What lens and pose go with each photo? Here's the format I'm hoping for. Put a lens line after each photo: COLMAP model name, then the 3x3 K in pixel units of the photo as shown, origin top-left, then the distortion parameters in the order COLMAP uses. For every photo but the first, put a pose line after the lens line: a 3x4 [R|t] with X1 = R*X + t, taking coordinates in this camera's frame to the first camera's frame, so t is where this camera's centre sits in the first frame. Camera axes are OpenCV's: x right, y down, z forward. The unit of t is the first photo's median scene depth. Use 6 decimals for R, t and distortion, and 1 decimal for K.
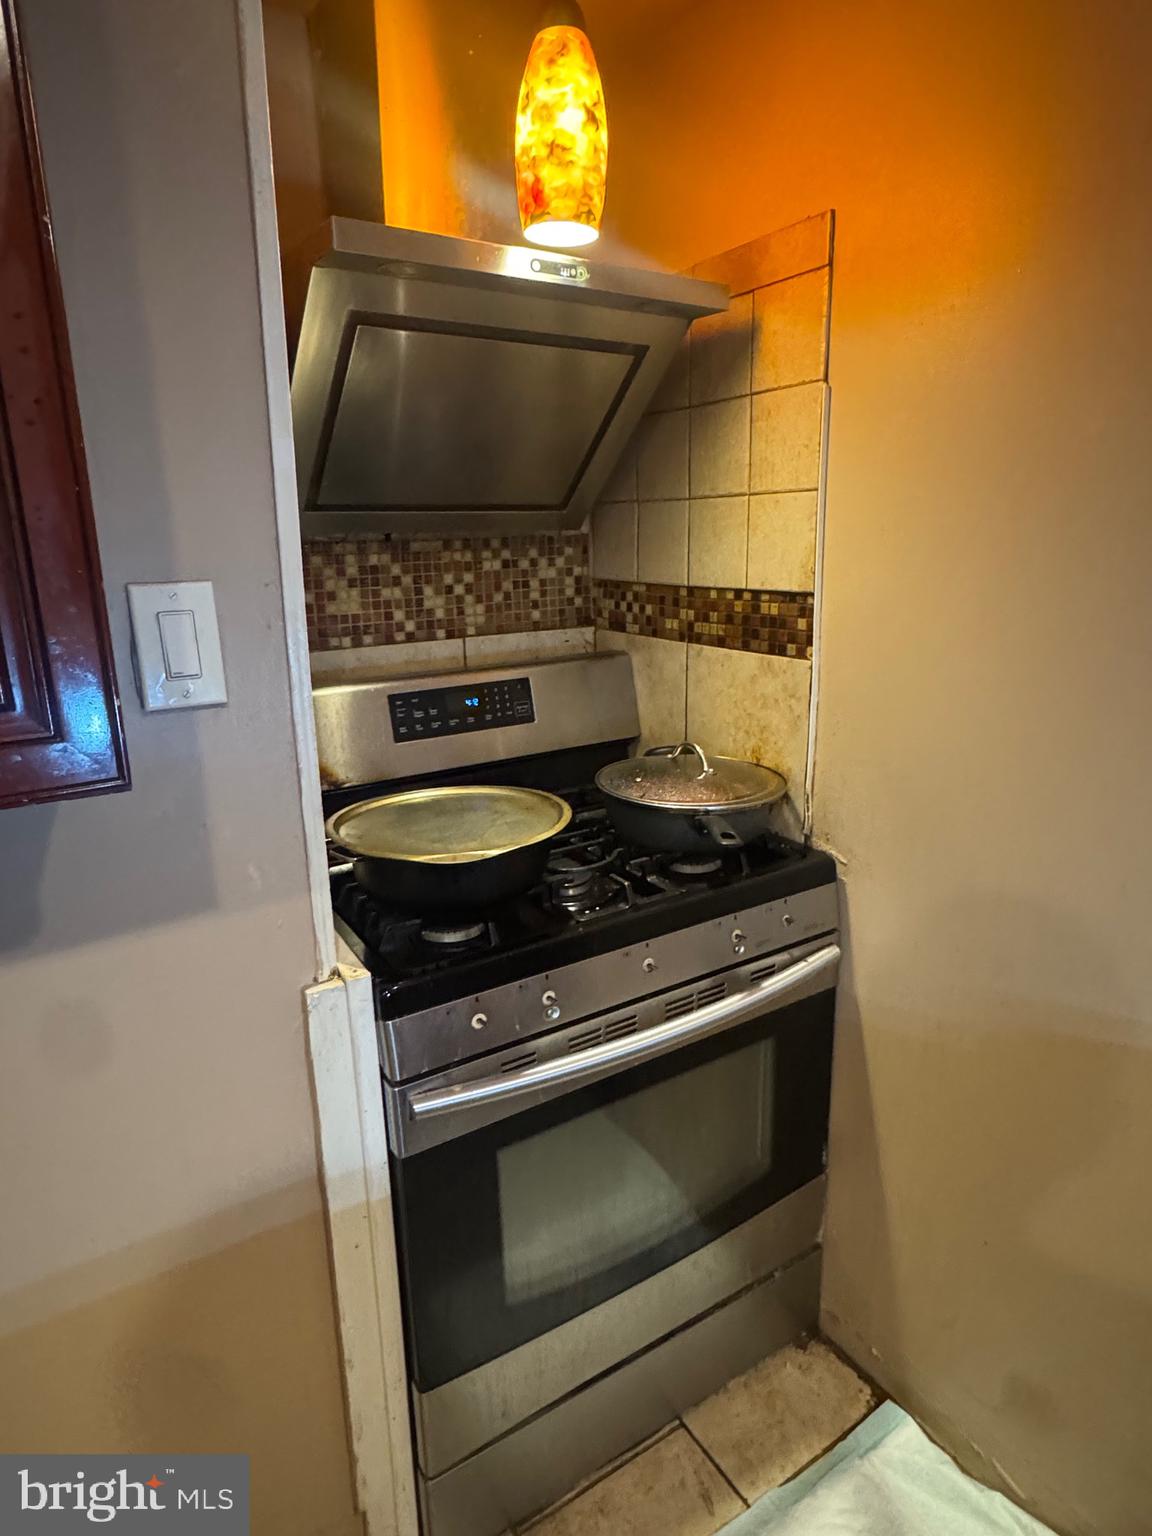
lens RADIAL K [[906.4, 0, 576.0], [0, 906.4, 768.0], [0, 0, 1]] dist [-0.002181, 0.002698]
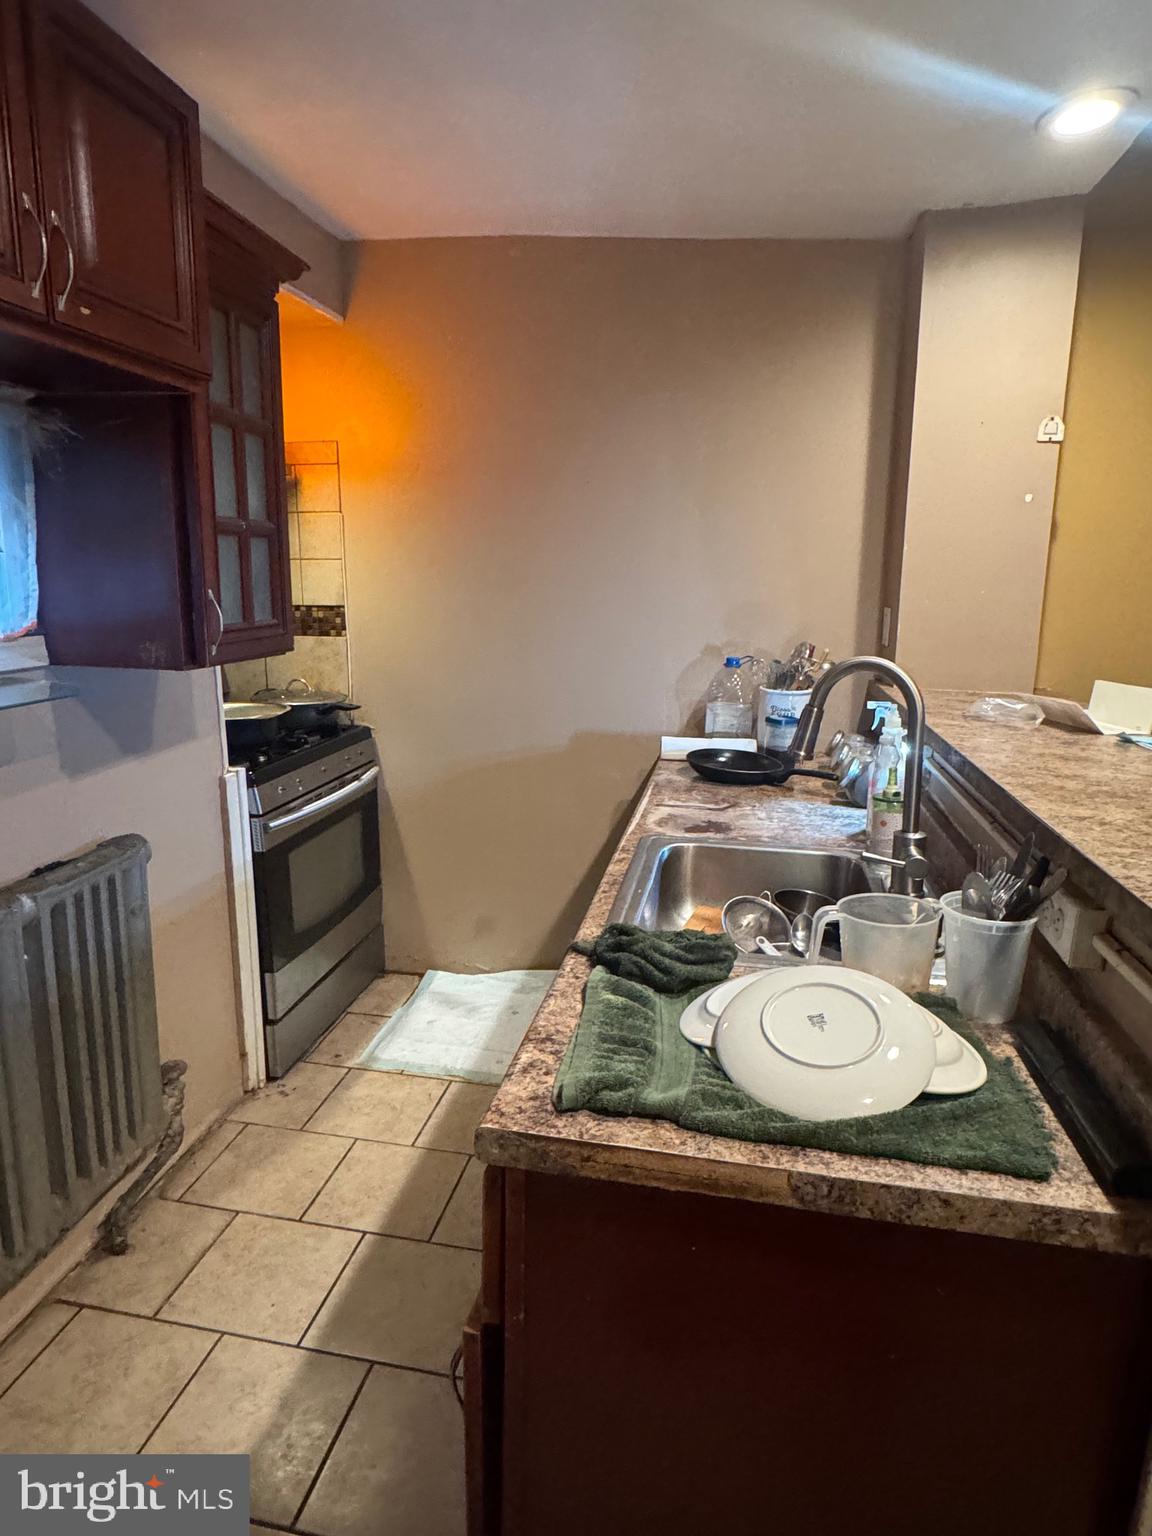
lens RADIAL K [[906.4, 0, 576.0], [0, 906.4, 768.0], [0, 0, 1]] dist [-0.002181, 0.002698]
pose [[0.690035, -0.129920, 0.712020, -0.937740], [0.162322, 0.986477, 0.022689, 0.229203], [-0.705339, 0.099920, 0.701793, -0.871429]]
